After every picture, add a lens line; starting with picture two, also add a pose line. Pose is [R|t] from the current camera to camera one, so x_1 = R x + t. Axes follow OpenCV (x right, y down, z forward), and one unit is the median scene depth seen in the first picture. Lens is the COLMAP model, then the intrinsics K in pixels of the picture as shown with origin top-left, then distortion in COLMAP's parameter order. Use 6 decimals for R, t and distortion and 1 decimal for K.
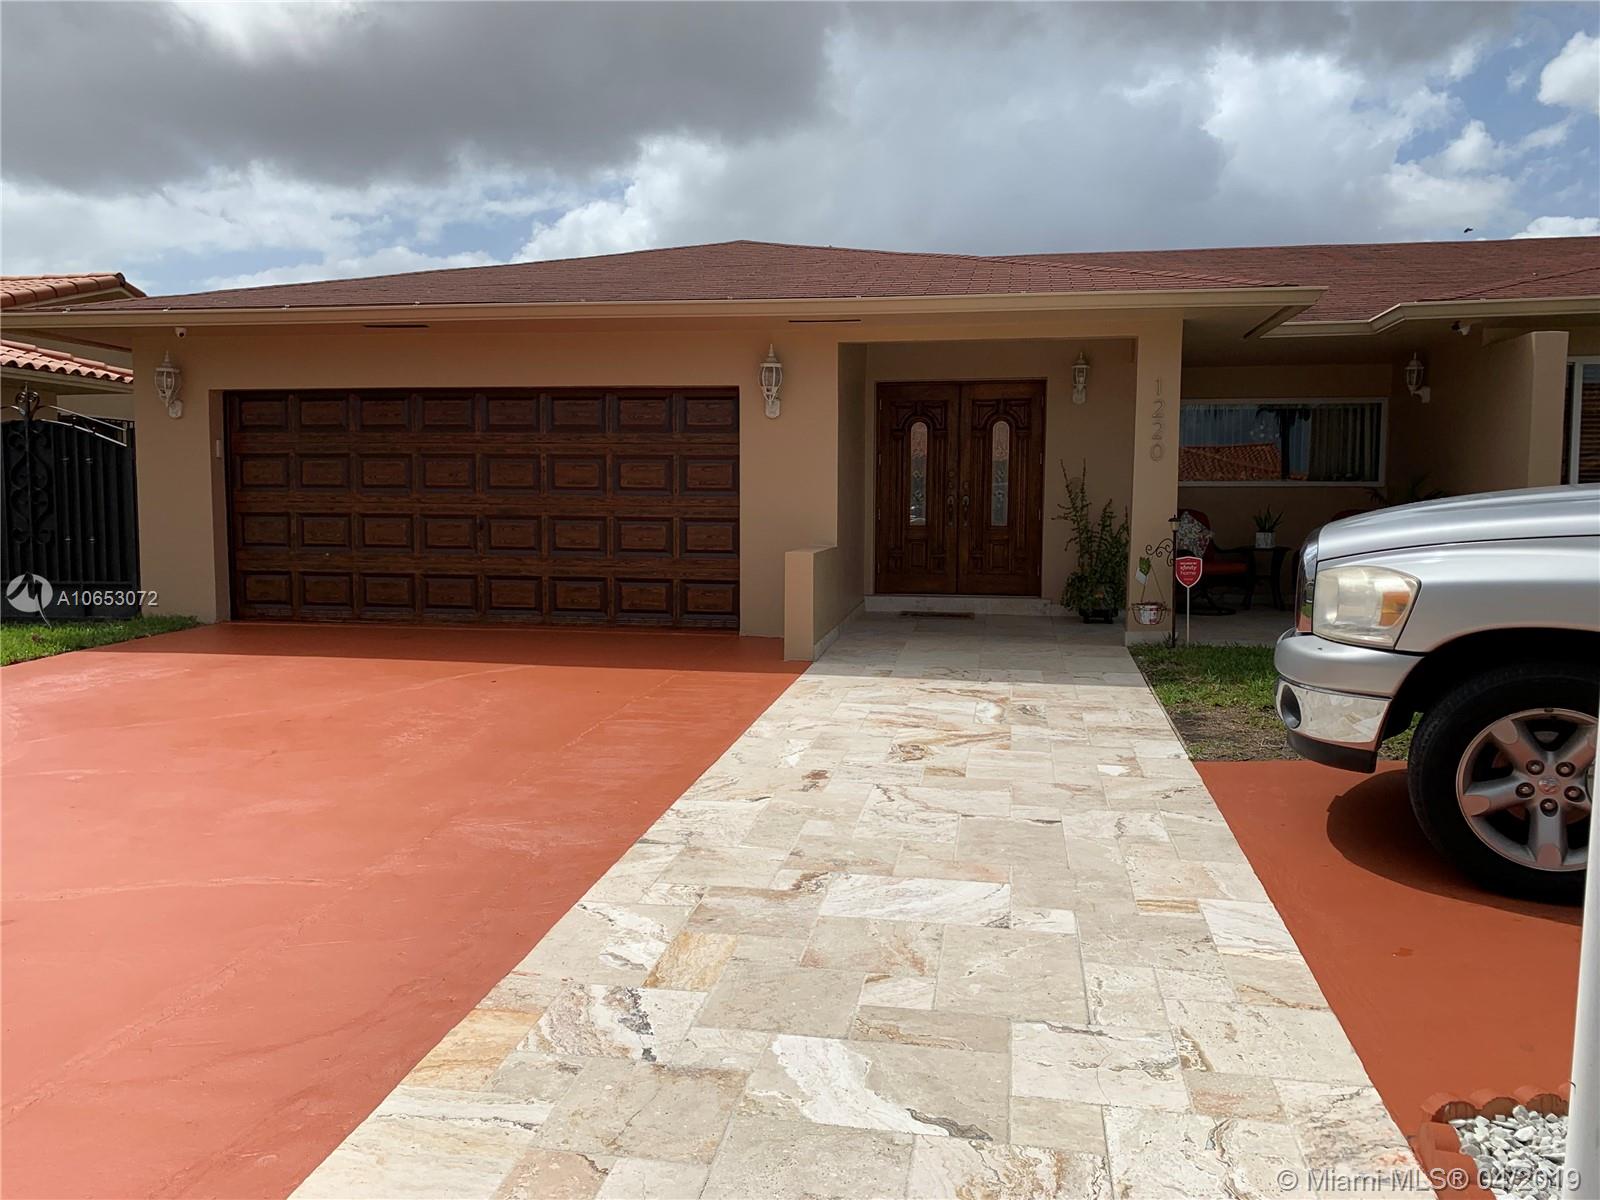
lens RADIAL K [[1217.1, 0, 790.8], [0, 1217.1, 592.7], [0, 0, 1]] dist [0.036170, -0.048595]
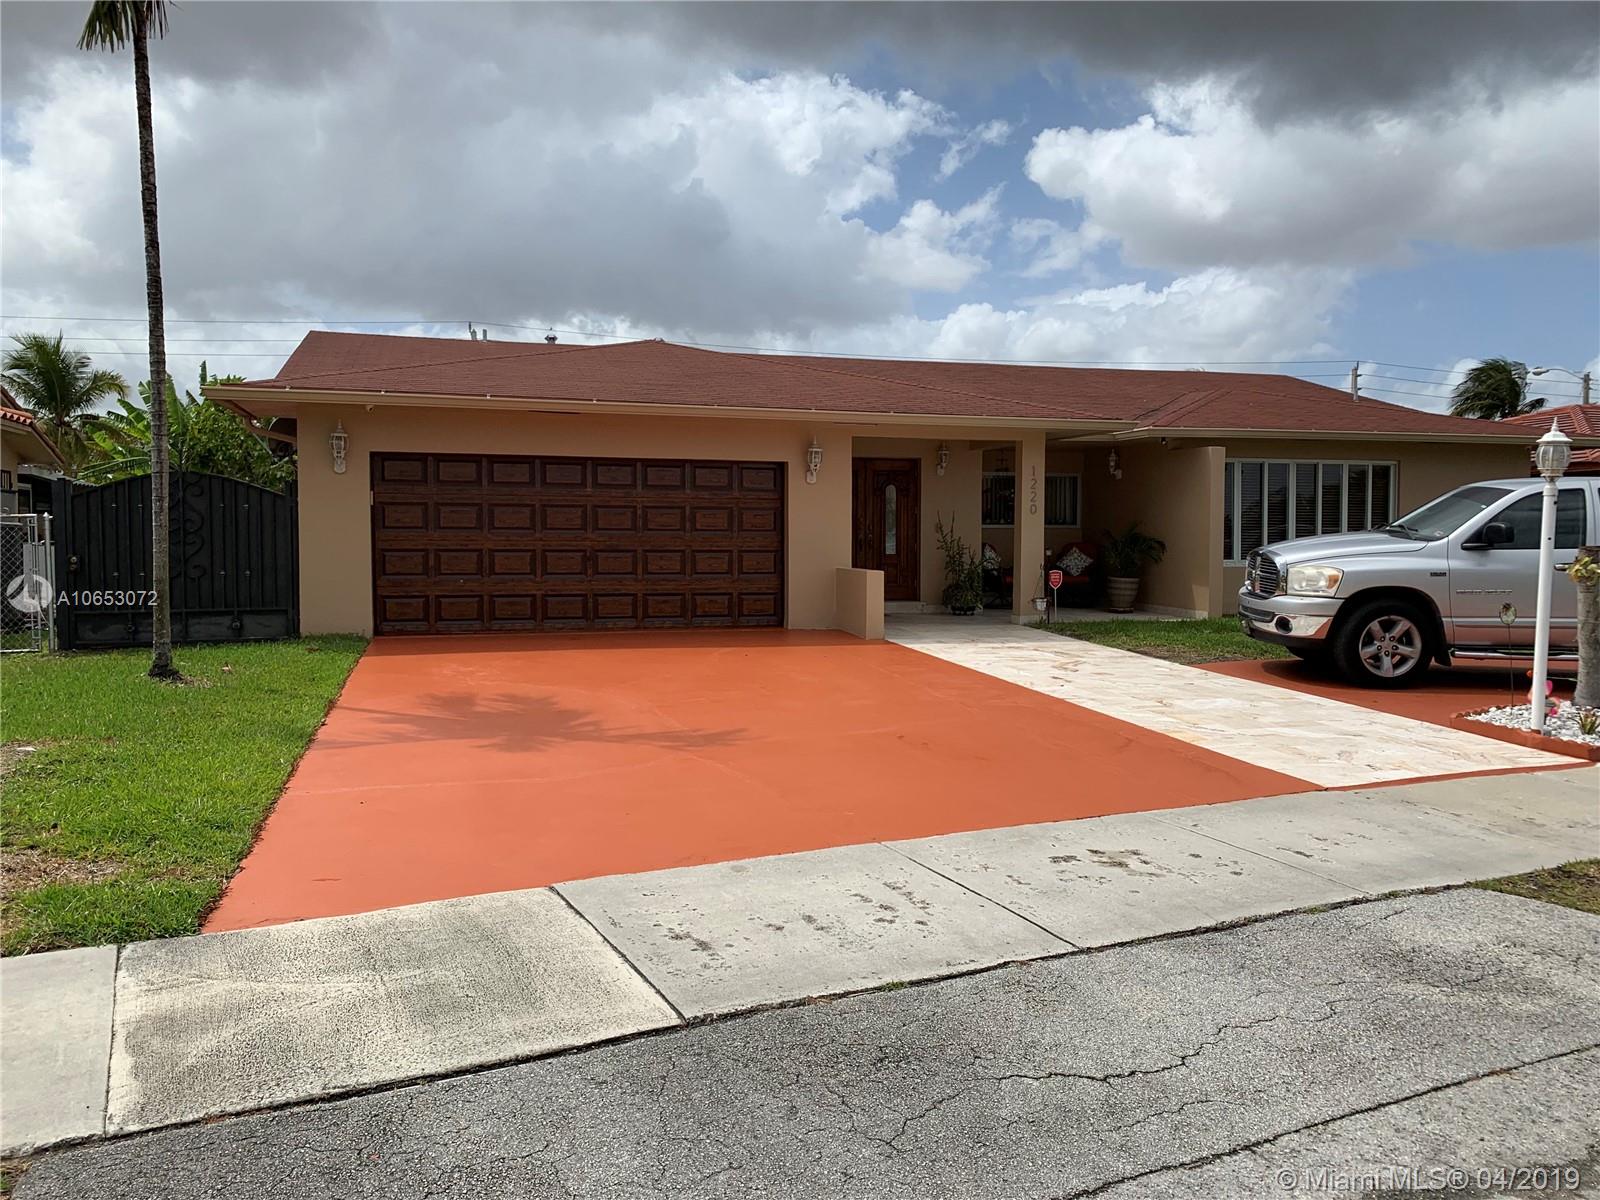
lens RADIAL K [[1217.1, 0, 790.8], [0, 1217.1, 592.7], [0, 0, 1]] dist [0.036170, -0.048595]
pose [[0.896044, -0.023305, 0.443353, -0.657062], [0.035320, 0.999198, -0.018860, 0.017963], [-0.442558, 0.032559, 0.896149, -0.312634]]
